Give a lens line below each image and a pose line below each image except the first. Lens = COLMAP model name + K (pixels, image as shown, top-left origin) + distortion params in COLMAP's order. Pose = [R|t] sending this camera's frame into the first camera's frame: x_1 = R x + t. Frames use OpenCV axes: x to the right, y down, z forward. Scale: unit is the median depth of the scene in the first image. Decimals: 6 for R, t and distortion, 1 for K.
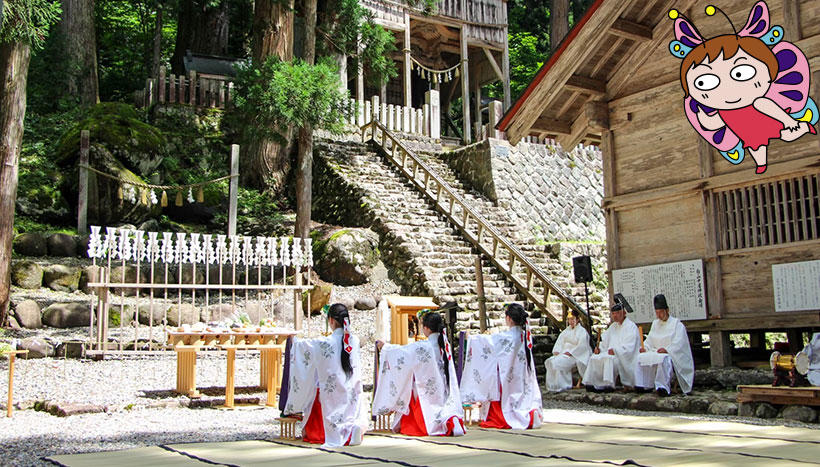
lens RADIAL K [[831.3, 0, 389.4], [0, 831.3, 231.1], [0, 0, 1]] dist [-0.009639, 0.002745]
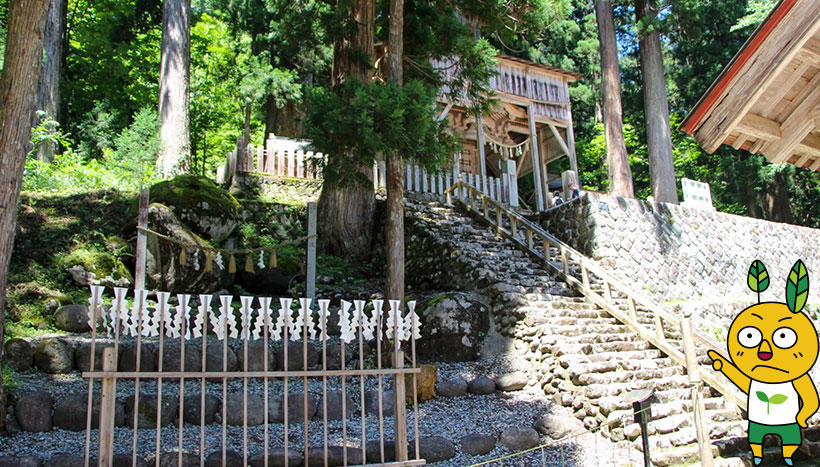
lens RADIAL K [[794.0, 0, 410.0], [0, 794.0, 233.5], [0, 0, 1]] dist [-0.165602, 0.005154]
pose [[0.997149, -0.033666, -0.067532, -0.029433], [0.027693, 0.995779, -0.087506, 0.006243], [0.070192, 0.085387, 0.993872, 0.192643]]
